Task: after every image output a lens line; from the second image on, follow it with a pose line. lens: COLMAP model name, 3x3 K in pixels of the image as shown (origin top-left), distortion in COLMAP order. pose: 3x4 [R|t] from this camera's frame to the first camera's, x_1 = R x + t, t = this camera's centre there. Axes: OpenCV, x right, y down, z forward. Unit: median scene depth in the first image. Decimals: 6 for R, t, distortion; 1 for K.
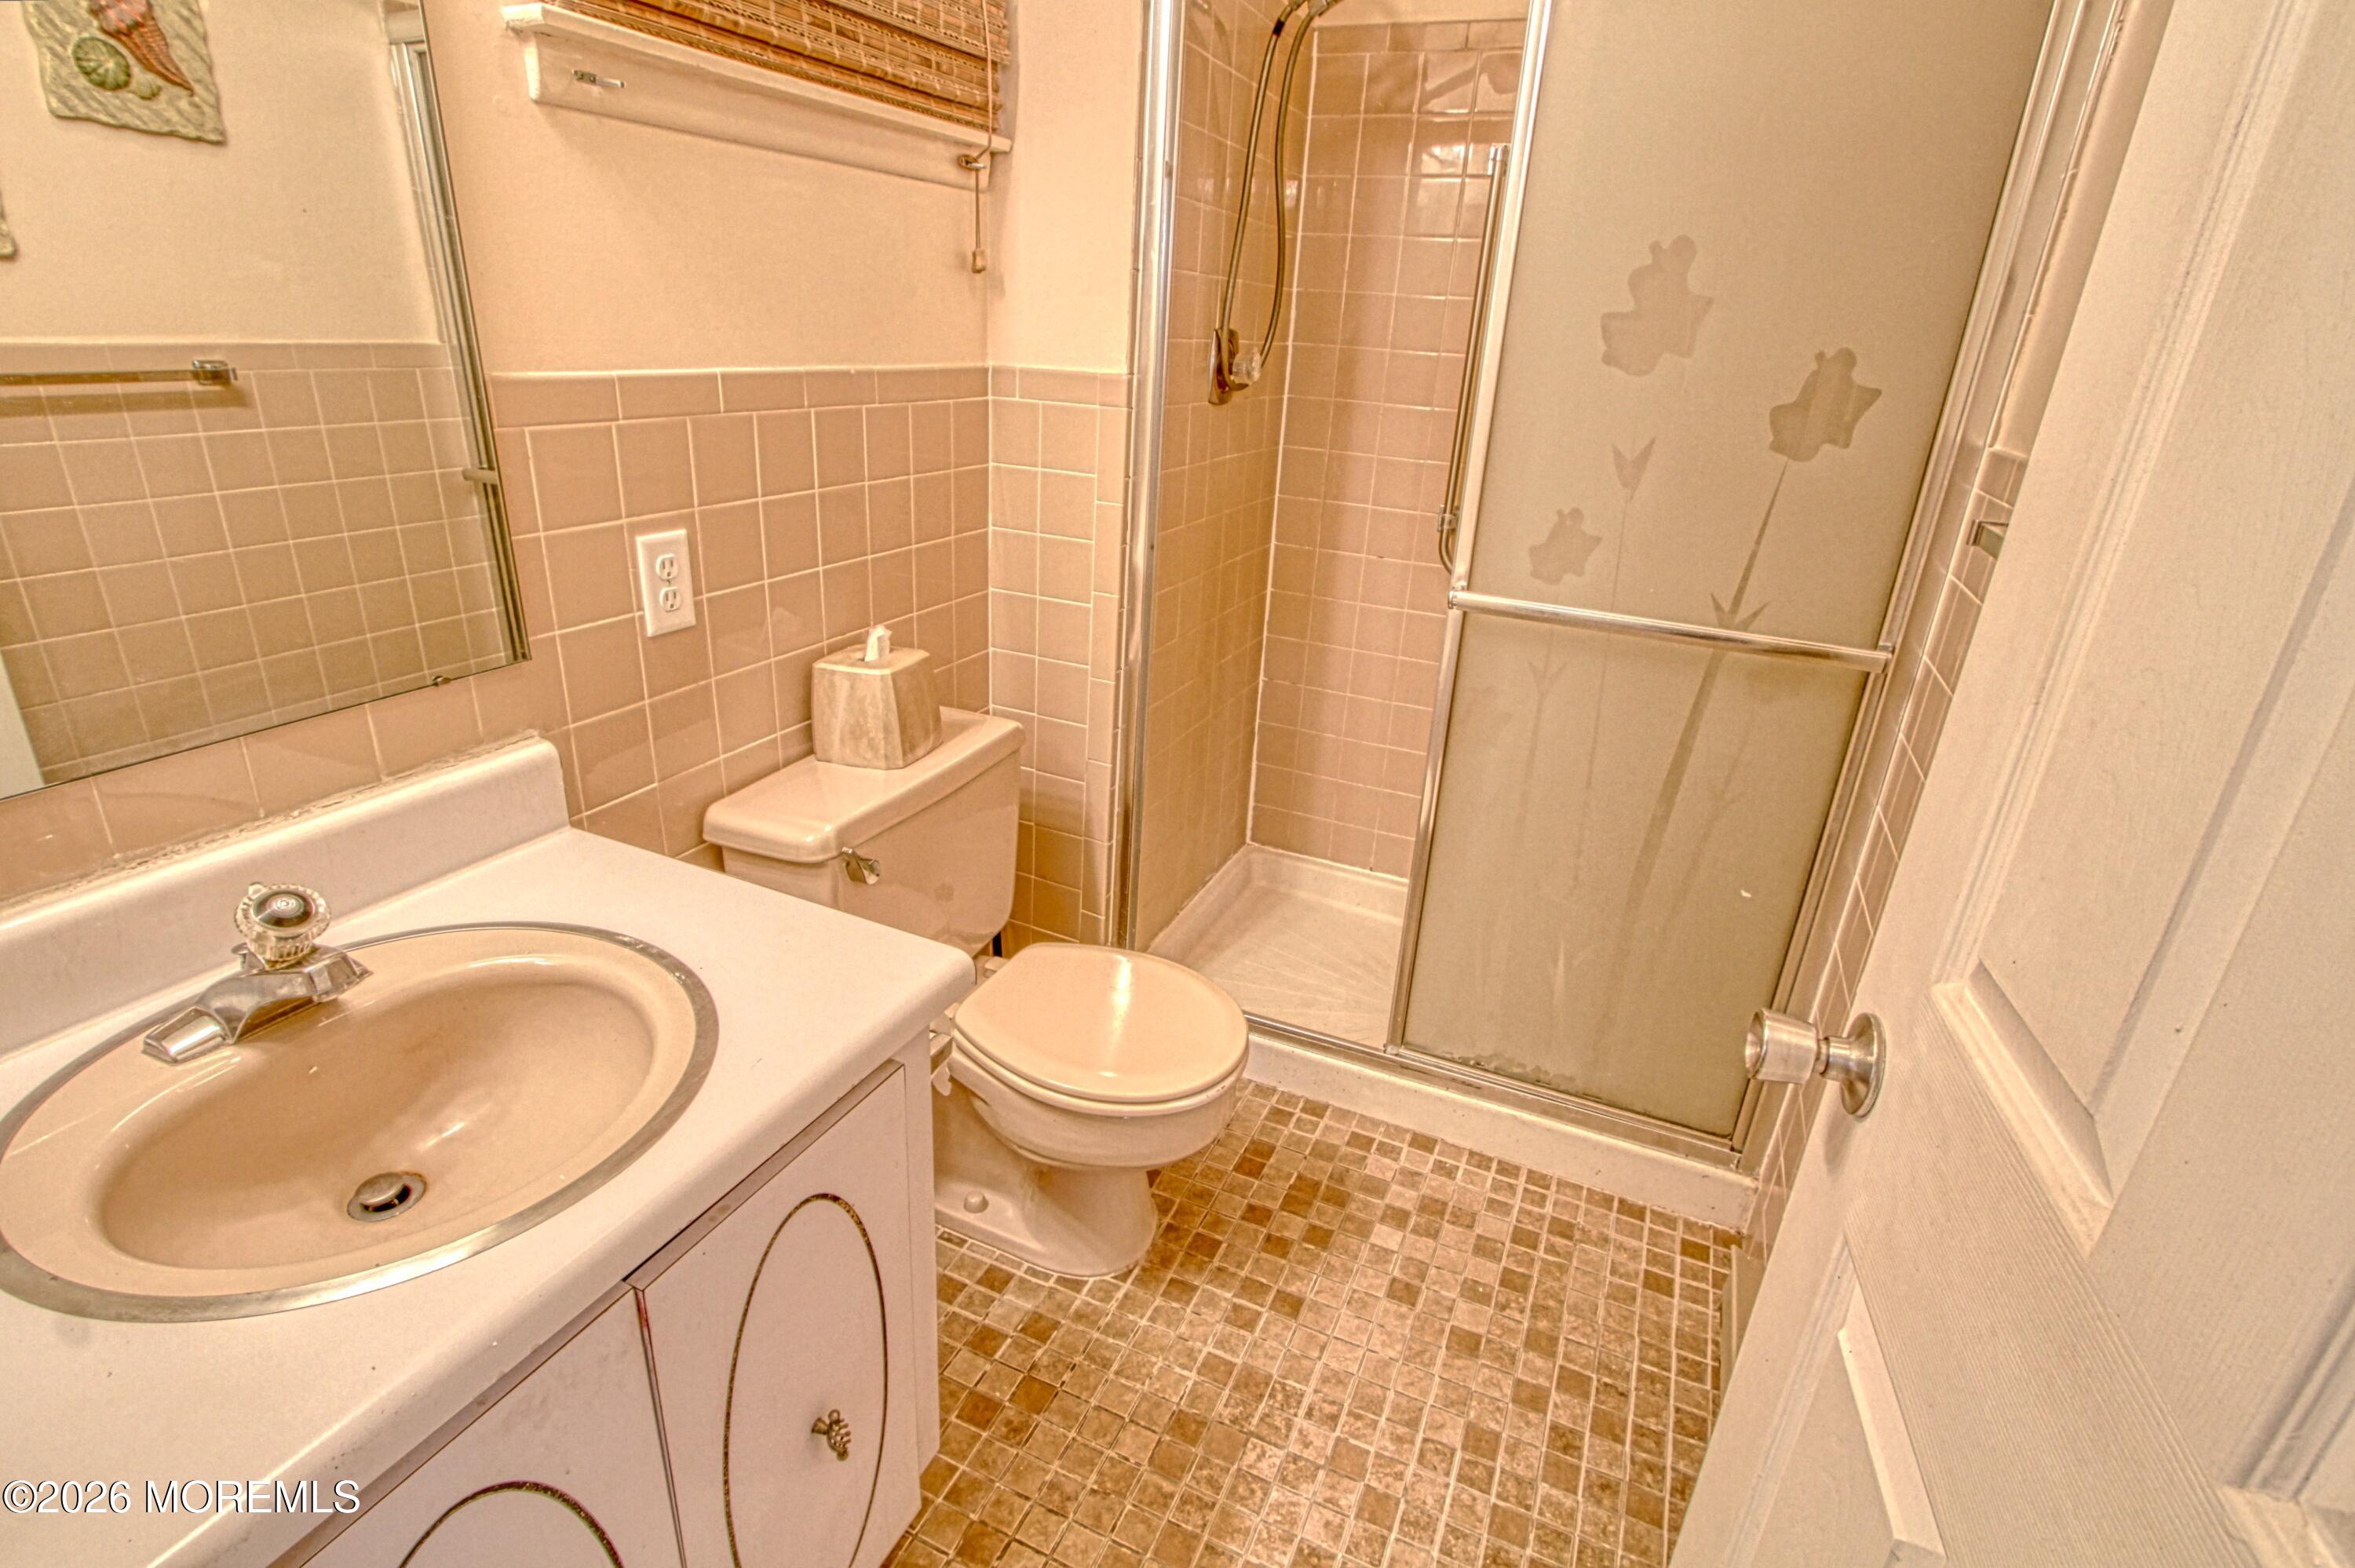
lens RADIAL K [[1150.6, 0, 1175.4], [0, 1150.6, 795.7], [0, 0, 1]] dist [-0.015820, 0.003885]
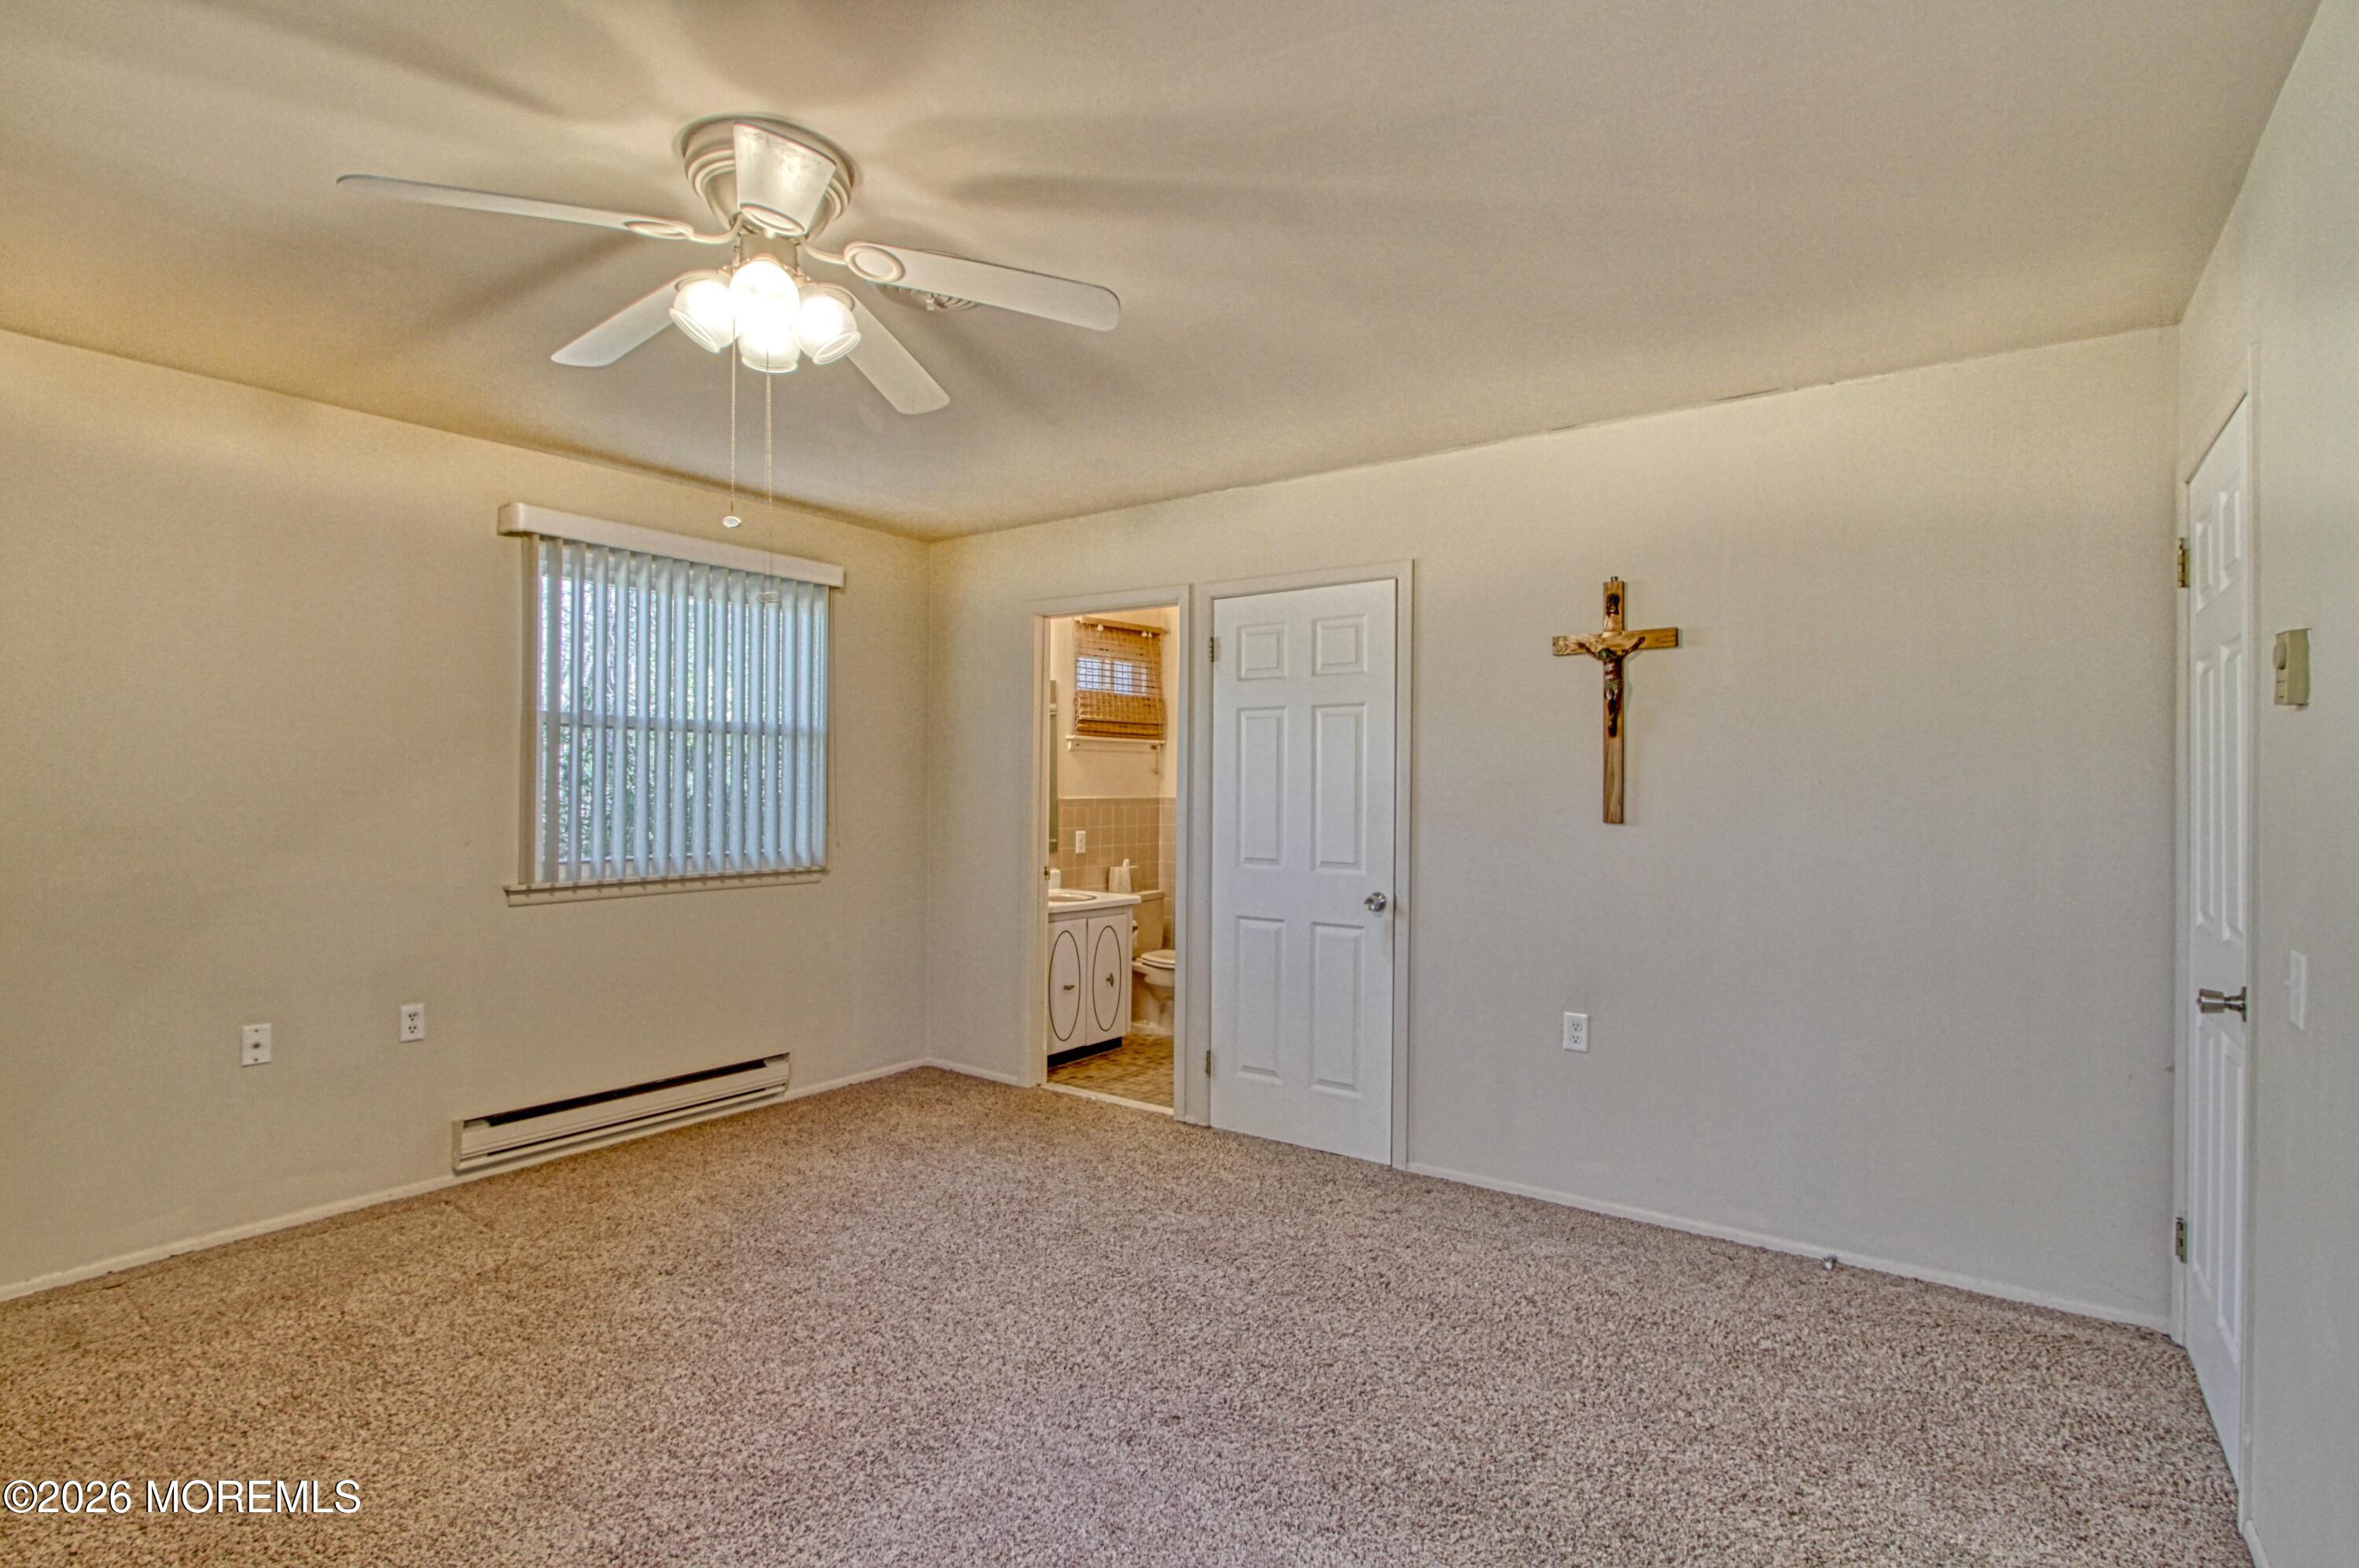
lens RADIAL K [[1104.6, 0, 1165.7], [0, 1104.6, 794.7], [0, 0, 1]] dist [-0.009180, 0.000335]
pose [[0.977407, -0.046530, -0.206182, 0.651365], [-0.035335, 0.925771, -0.376430, 1.051450], [0.208392, 0.375210, 0.903211, -2.425623]]
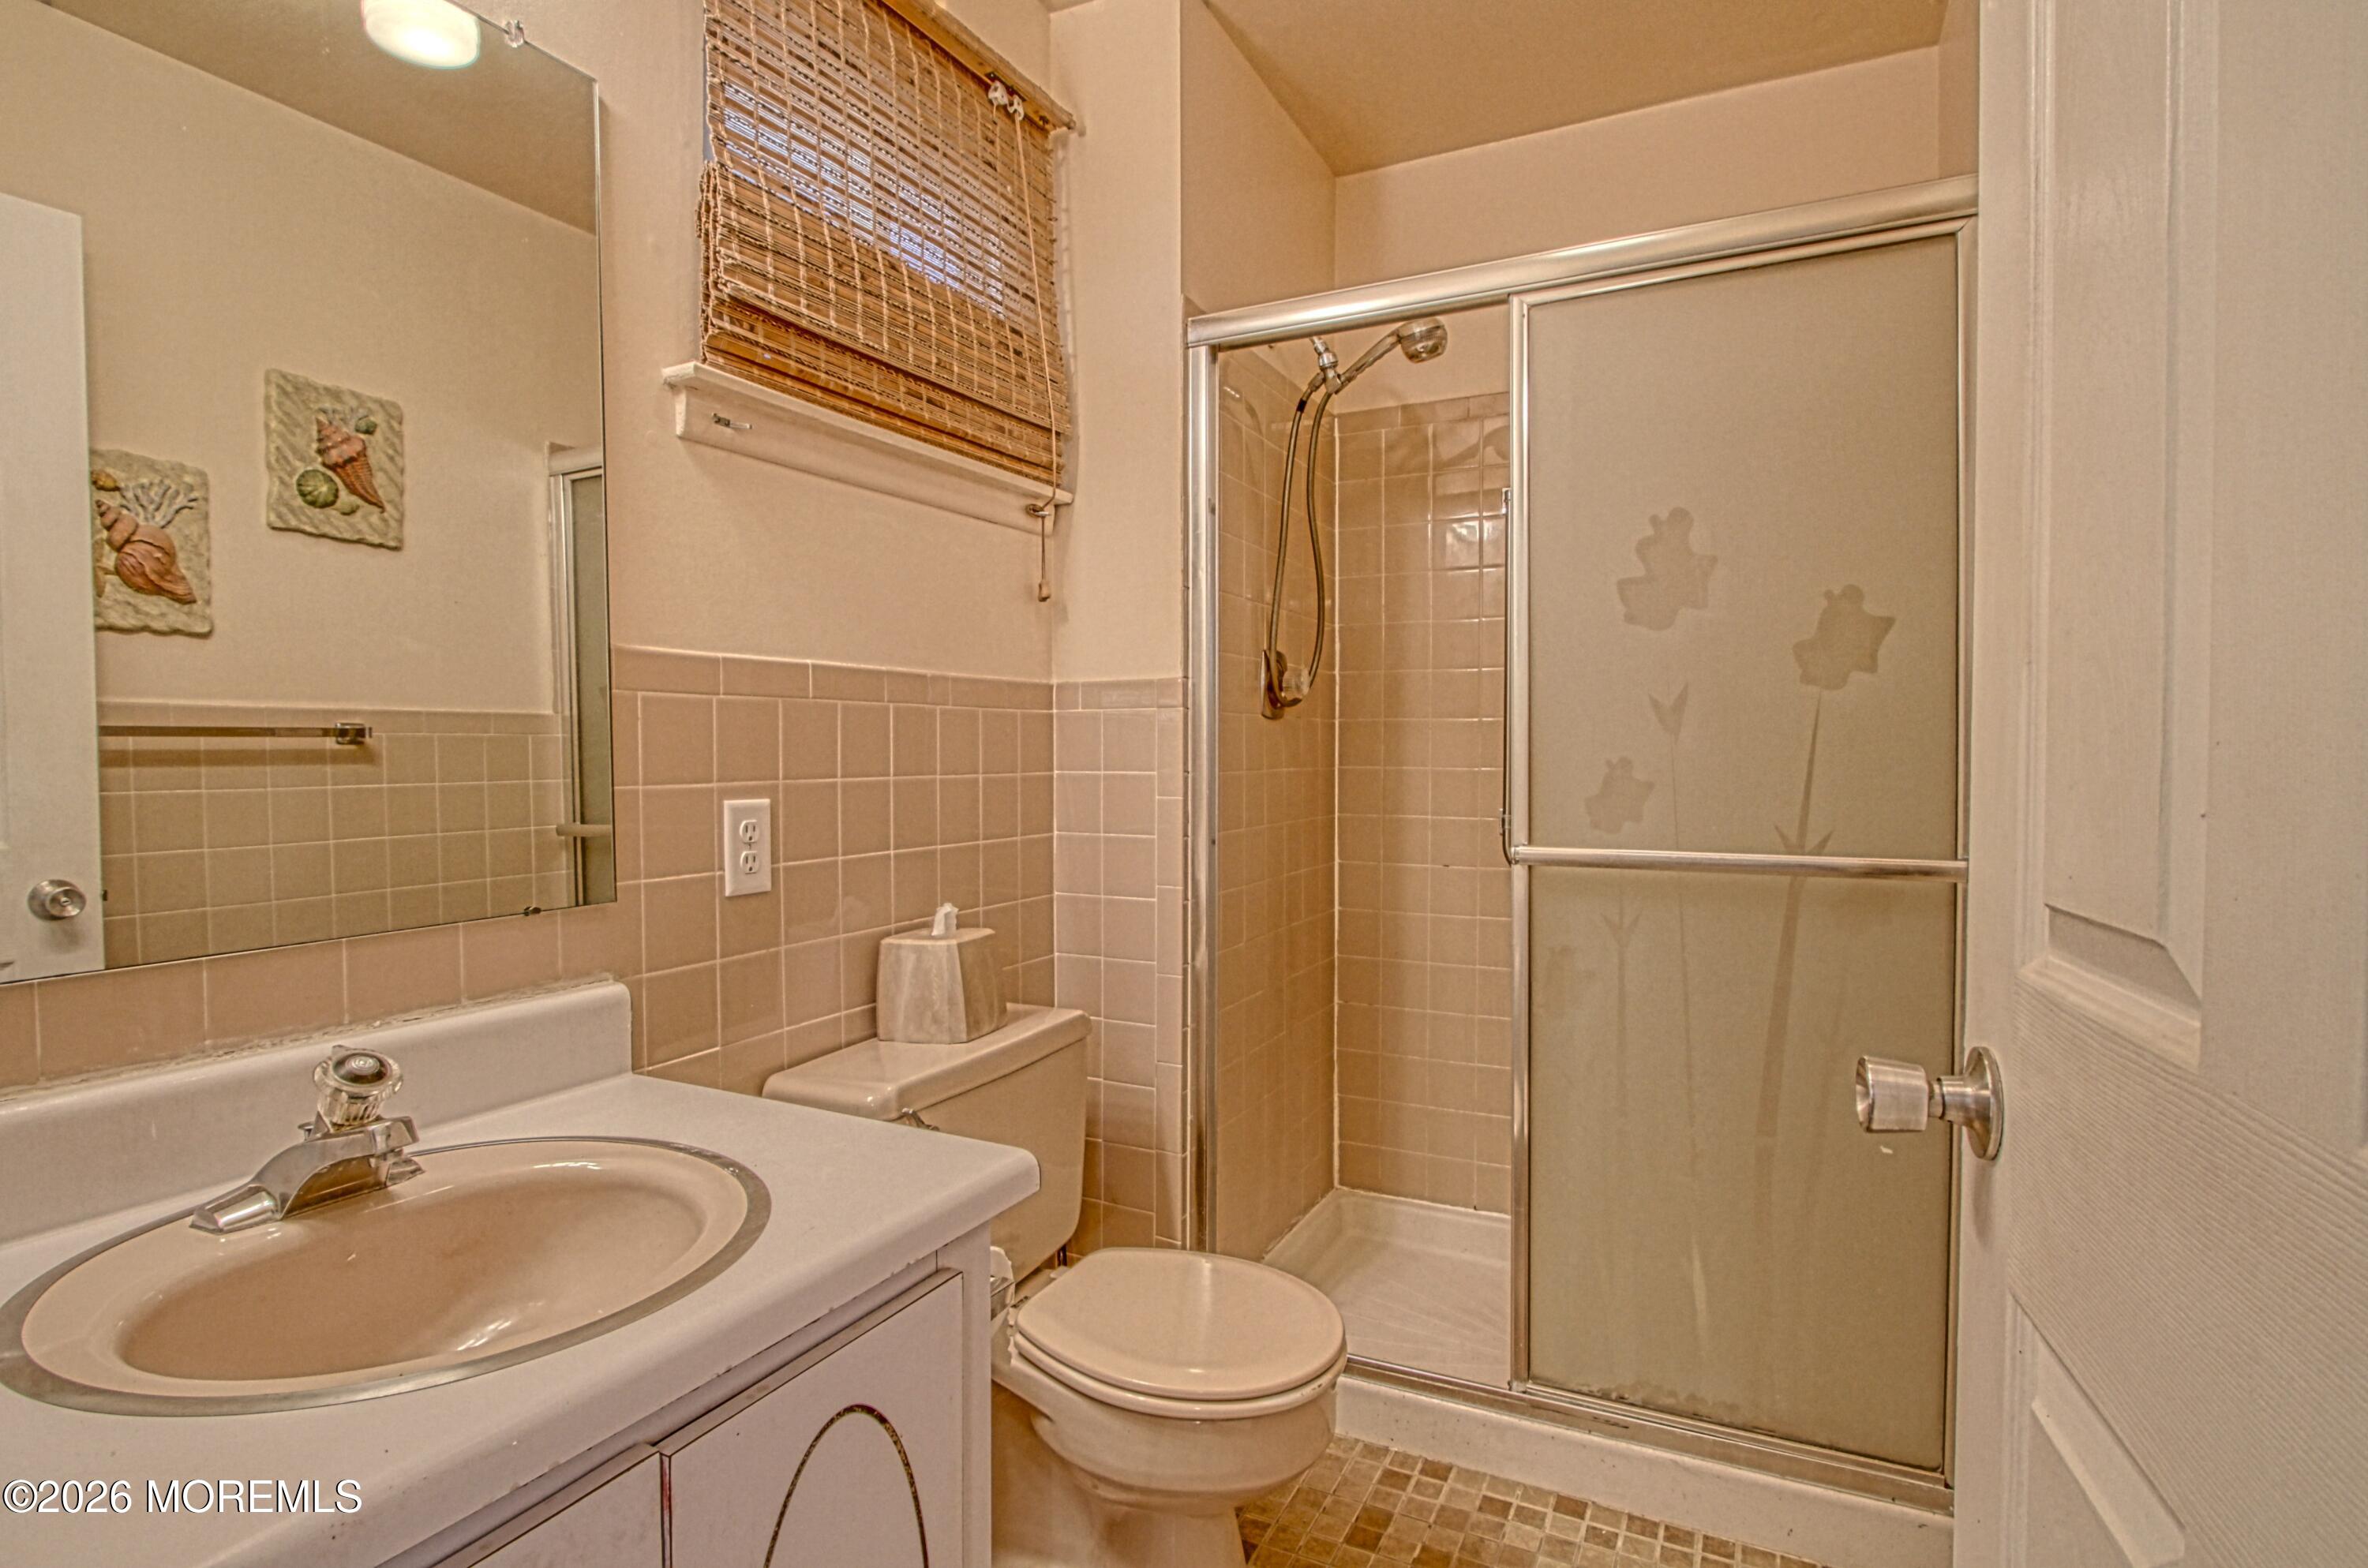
lens RADIAL K [[1207.8, 0, 1182.6], [0, 1207.8, 790.5], [0, 0, 1]] dist [-0.007725, -0.001385]
pose [[0.997416, -0.056001, -0.044999, 0.003910], [0.036714, 0.935749, -0.350752, 0.140683], [0.061750, 0.348193, 0.935387, -0.020137]]
